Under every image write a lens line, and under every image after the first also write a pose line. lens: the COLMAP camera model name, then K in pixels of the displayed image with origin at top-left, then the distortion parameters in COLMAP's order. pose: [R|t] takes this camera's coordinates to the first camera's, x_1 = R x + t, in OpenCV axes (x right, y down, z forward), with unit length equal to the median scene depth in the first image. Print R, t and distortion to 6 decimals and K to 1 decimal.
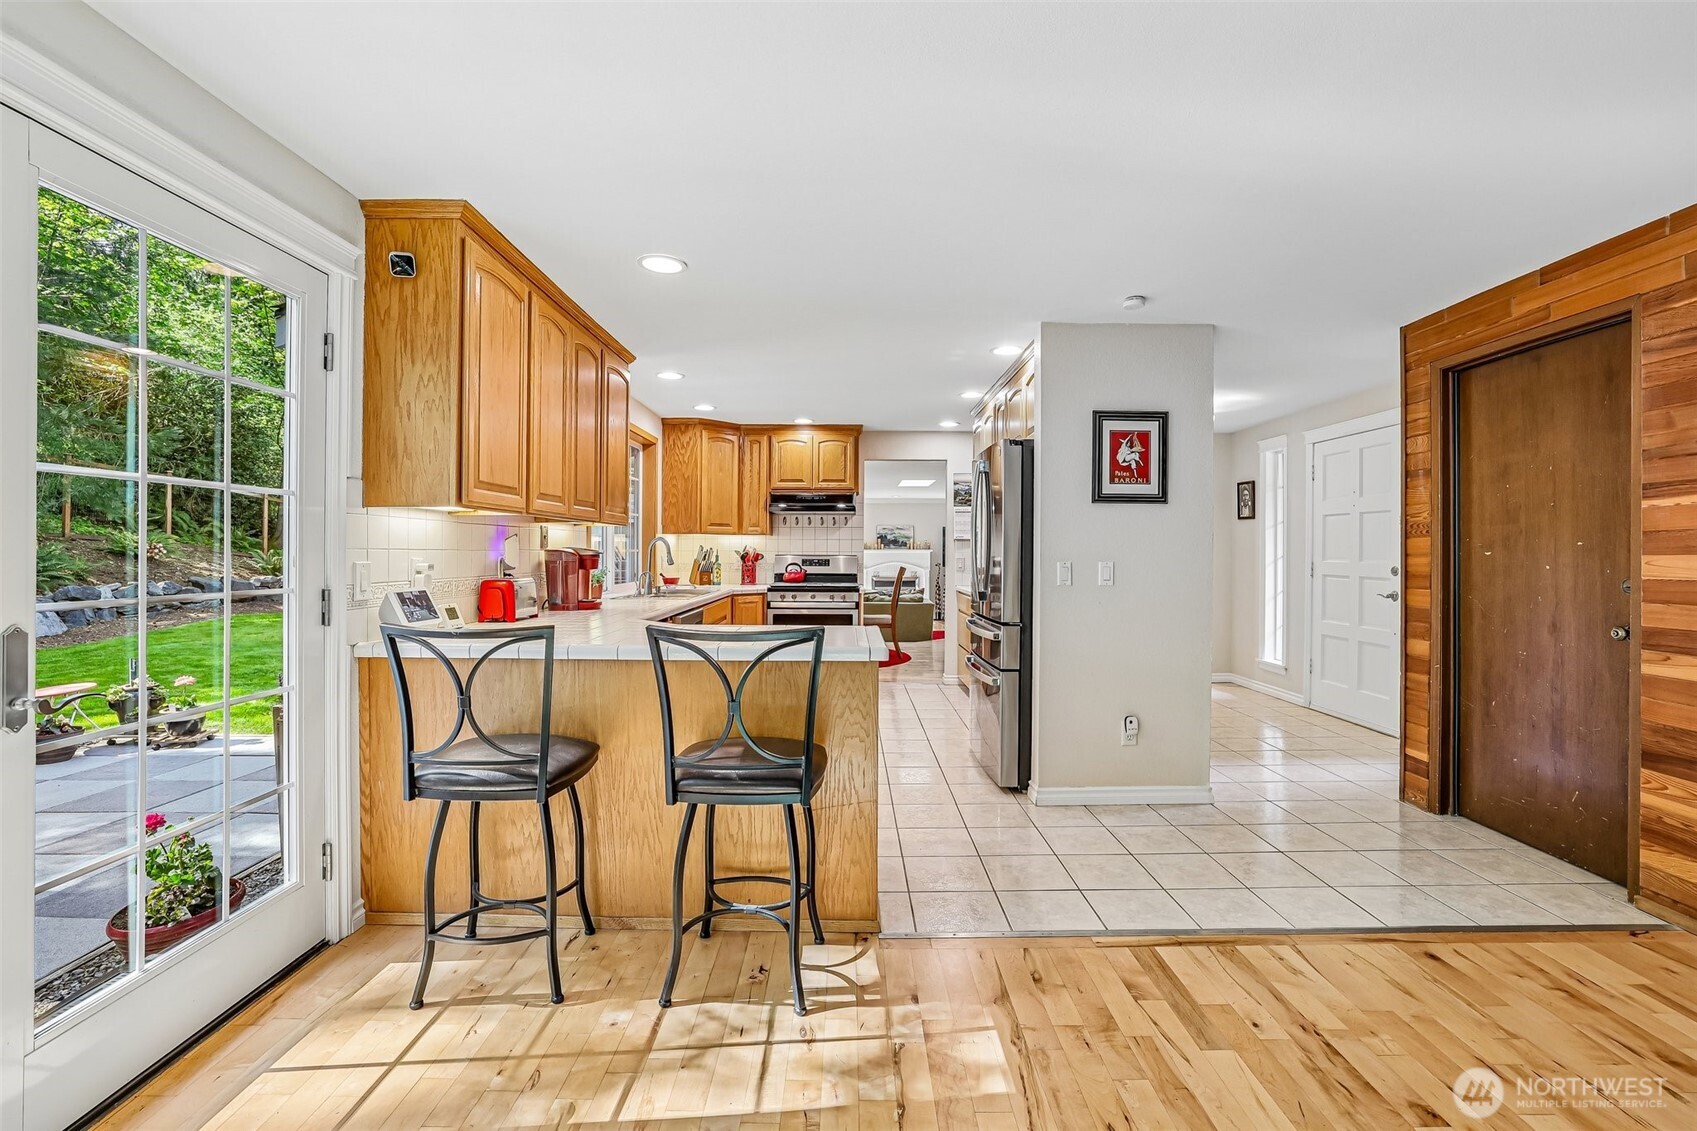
lens RADIAL K [[705.1, 0, 836.0], [0, 705.1, 547.1], [0, 0, 1]] dist [-0.034016, 0.008655]
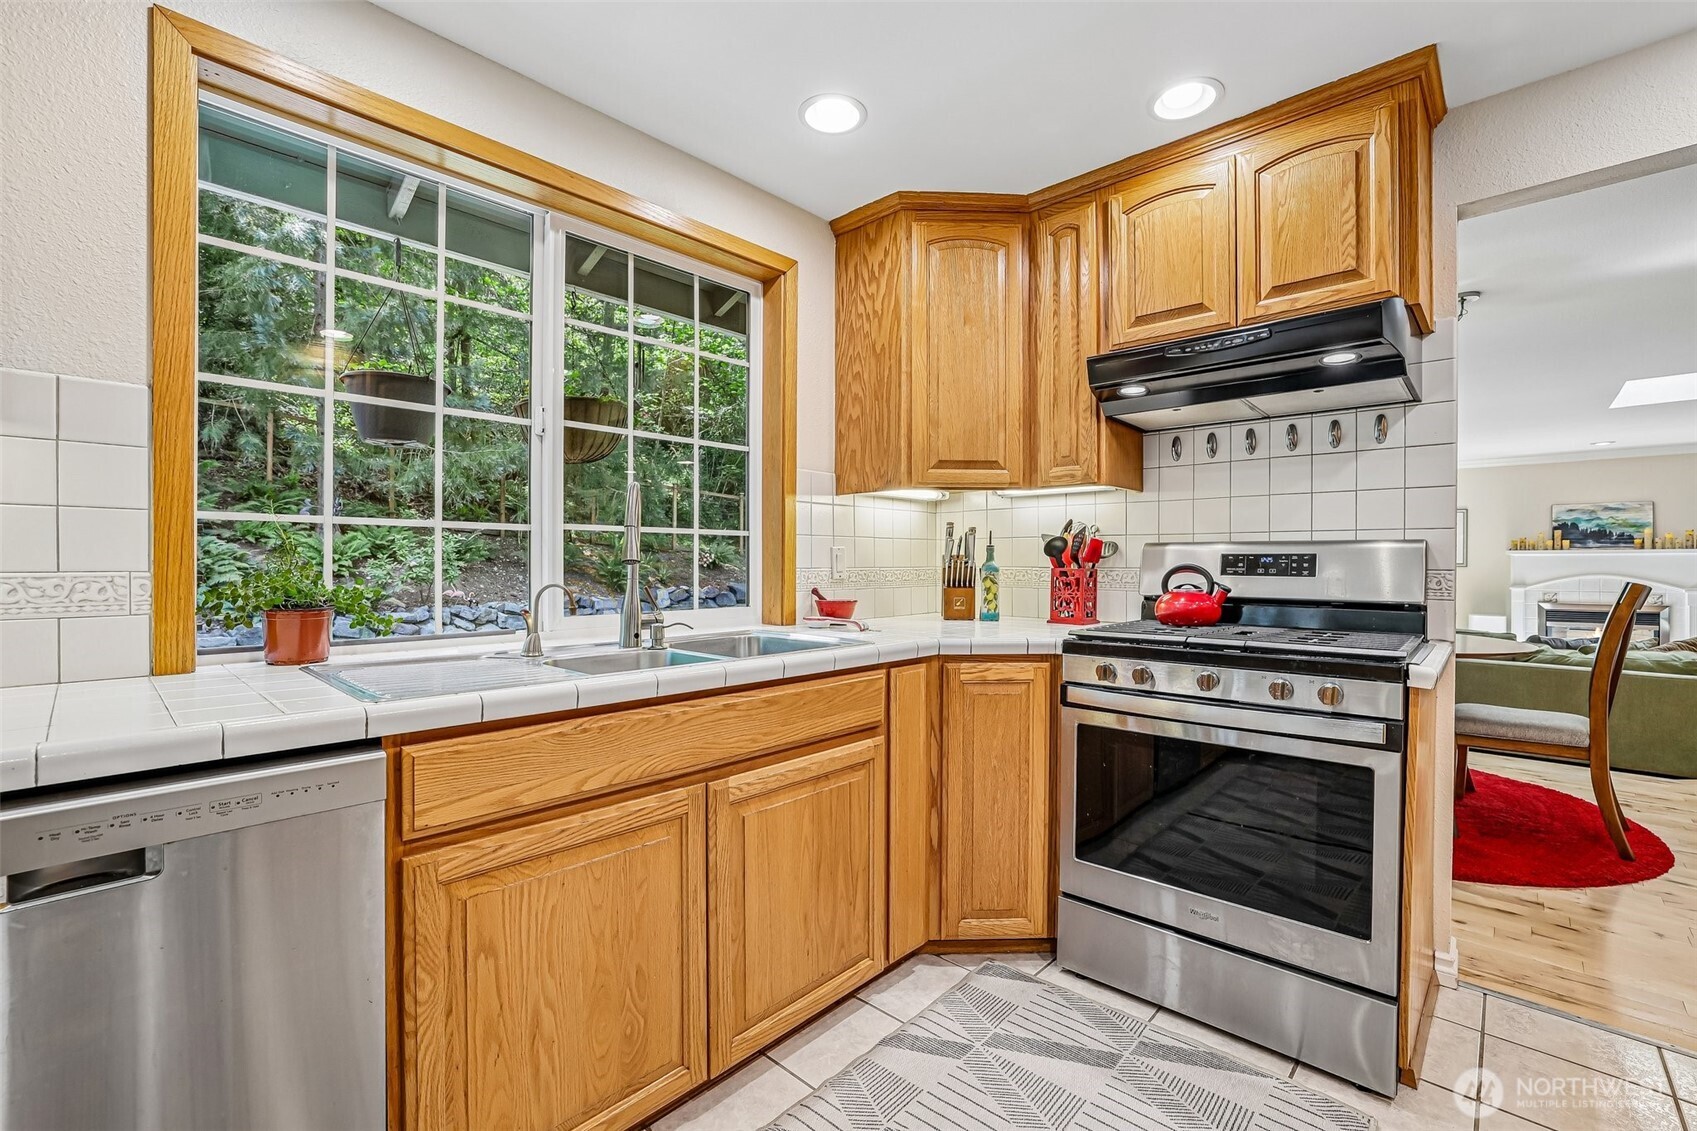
lens RADIAL K [[705.1, 0, 894.2], [0, 705.1, 565.4], [0, 0, 1]] dist [-0.034016, 0.008655]
pose [[0.755768, -0.001172, -0.654838, 0.056320], [0.006854, 0.999958, 0.006122, 0.020930], [0.654803, -0.009115, 0.755744, 0.701923]]
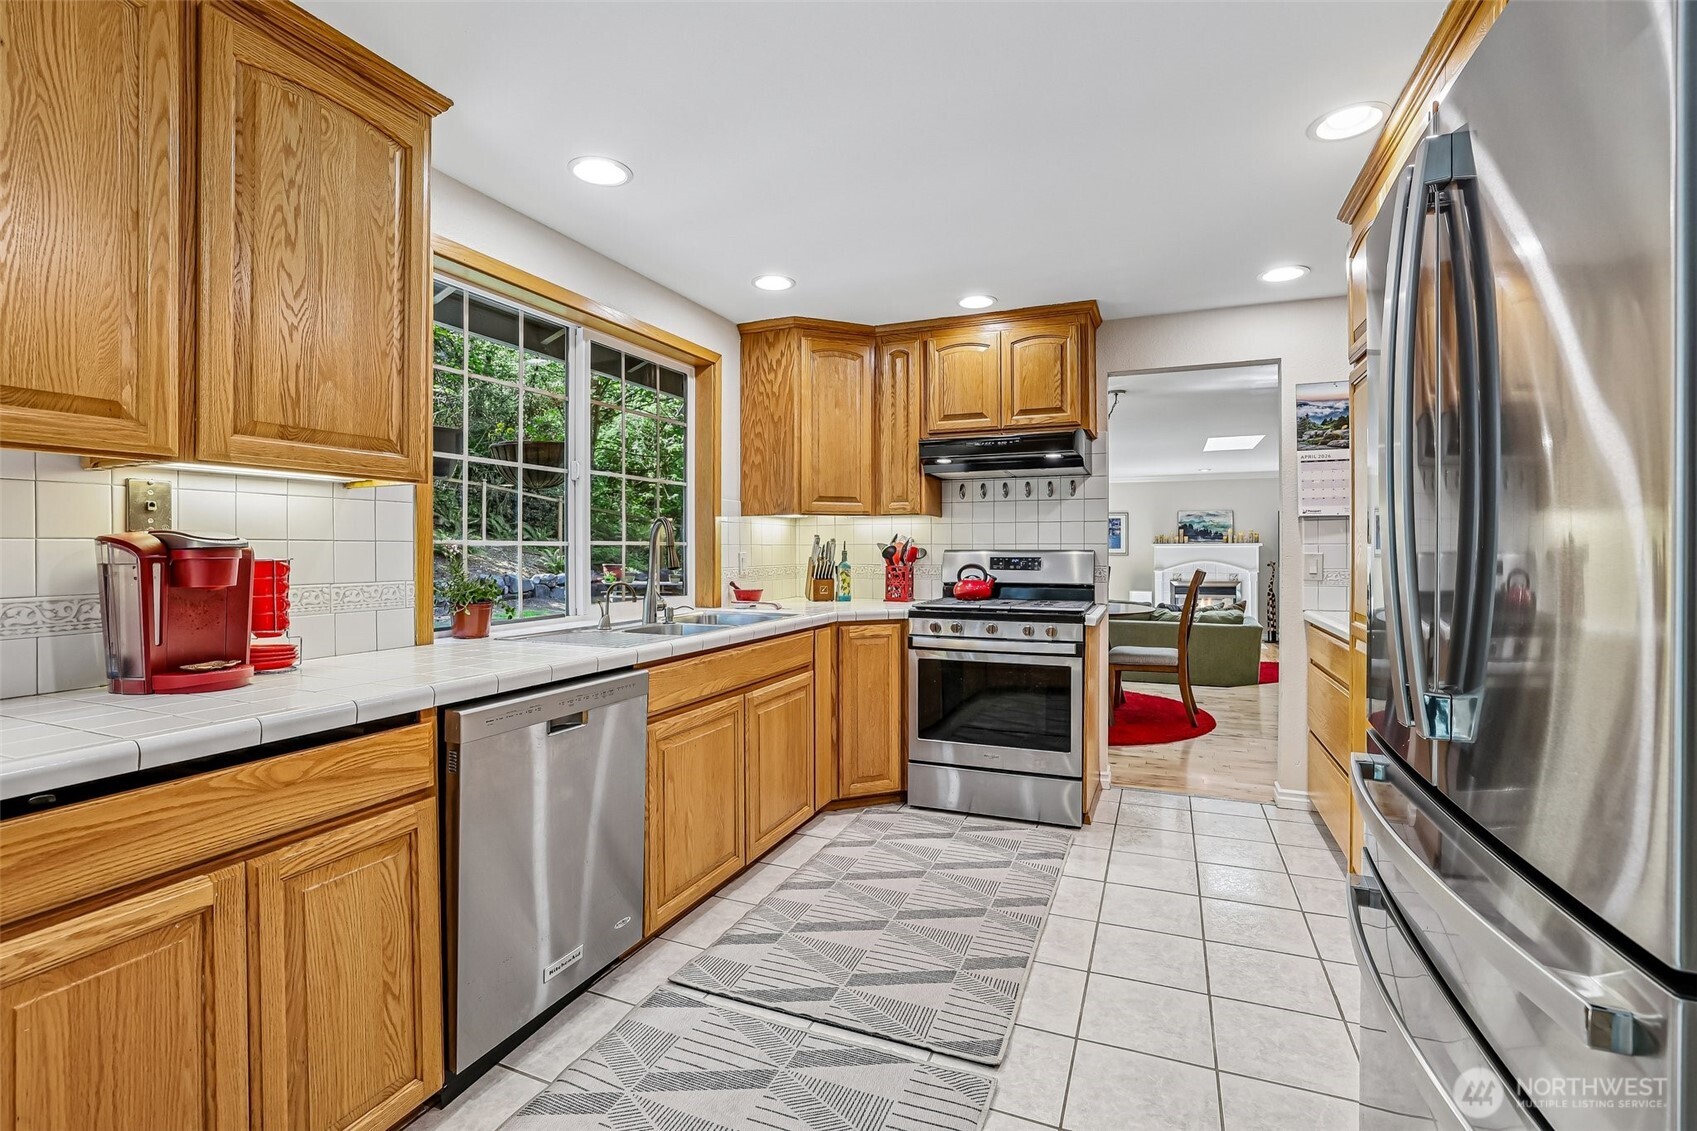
lens RADIAL K [[705.1, 0, 857.6], [0, 705.1, 549.0], [0, 0, 1]] dist [-0.034016, 0.008655]
pose [[0.922423, -0.007522, -0.386107, 0.077695], [0.009804, 0.999944, 0.003941, 0.007876], [0.386055, -0.007421, 0.922446, 0.478187]]
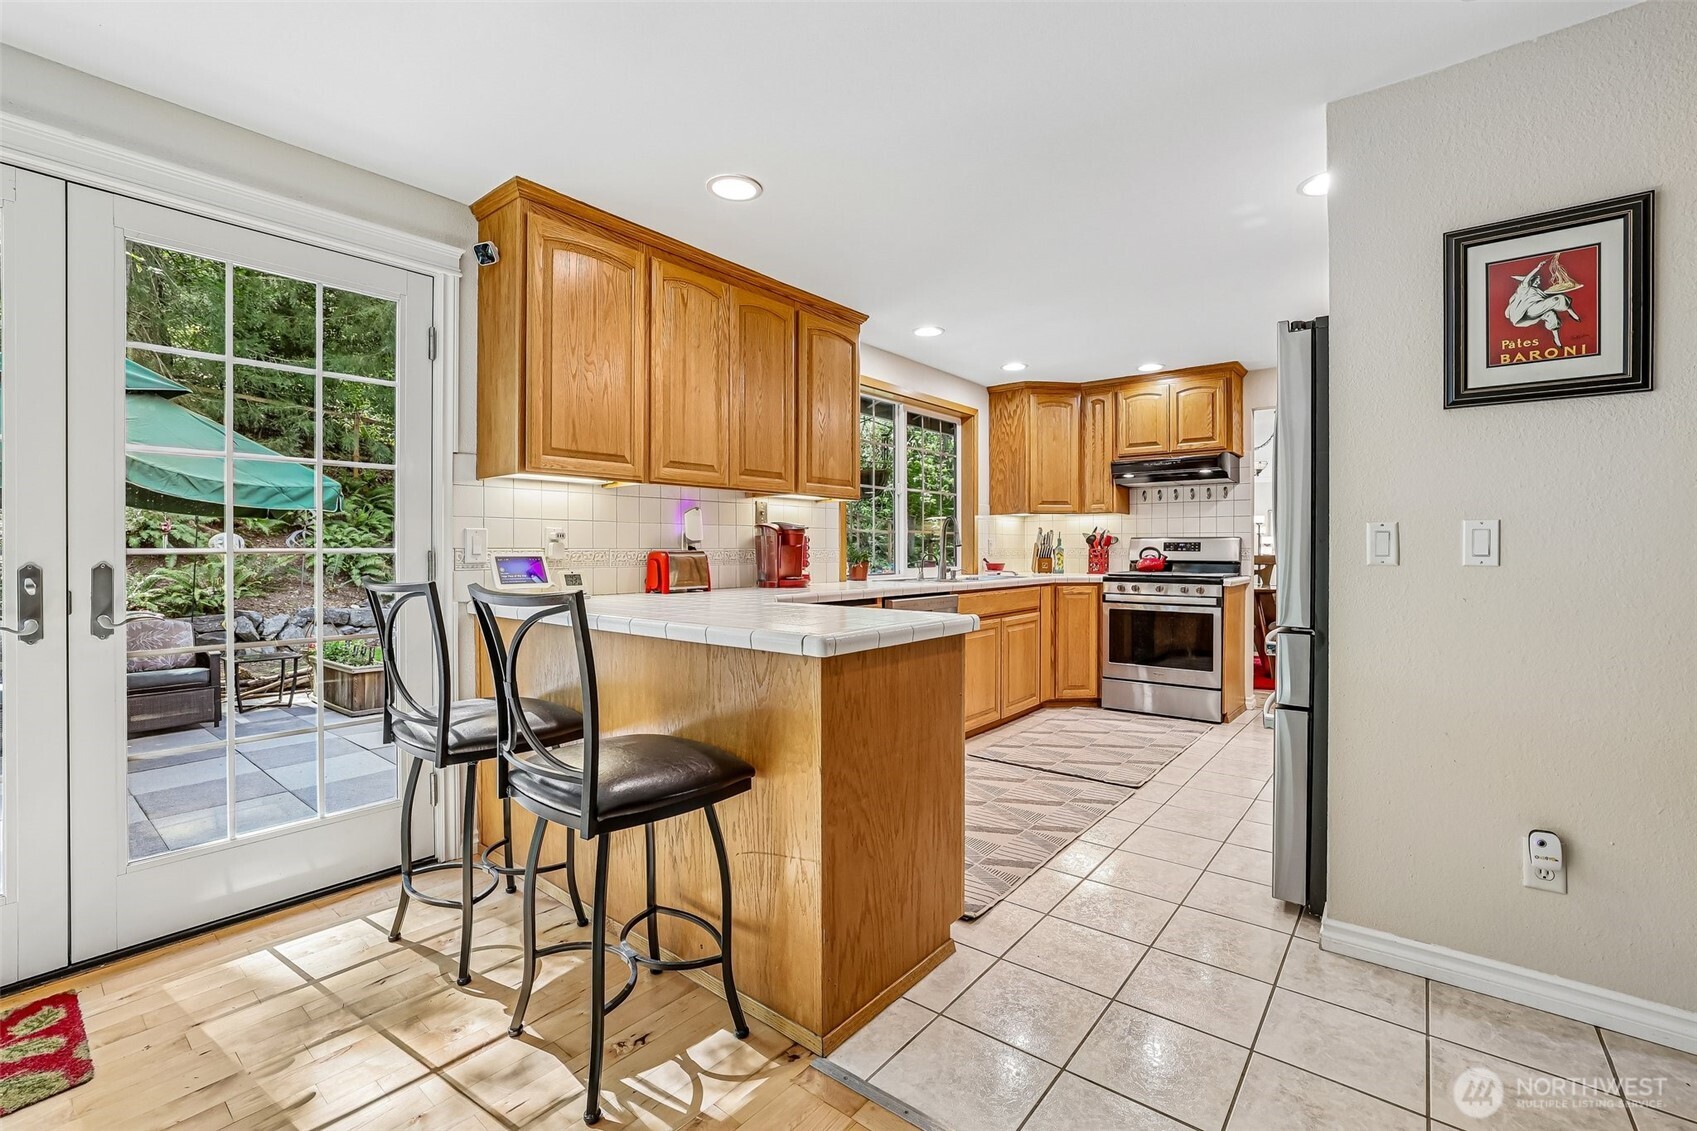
lens RADIAL K [[705.1, 0, 885.9], [0, 705.1, 549.5], [0, 0, 1]] dist [-0.034016, 0.008655]
pose [[0.796635, -0.003678, -0.604449, 0.196722], [0.007886, 0.999960, 0.004308, 0.020917], [0.604409, -0.008198, 0.796632, 0.191020]]
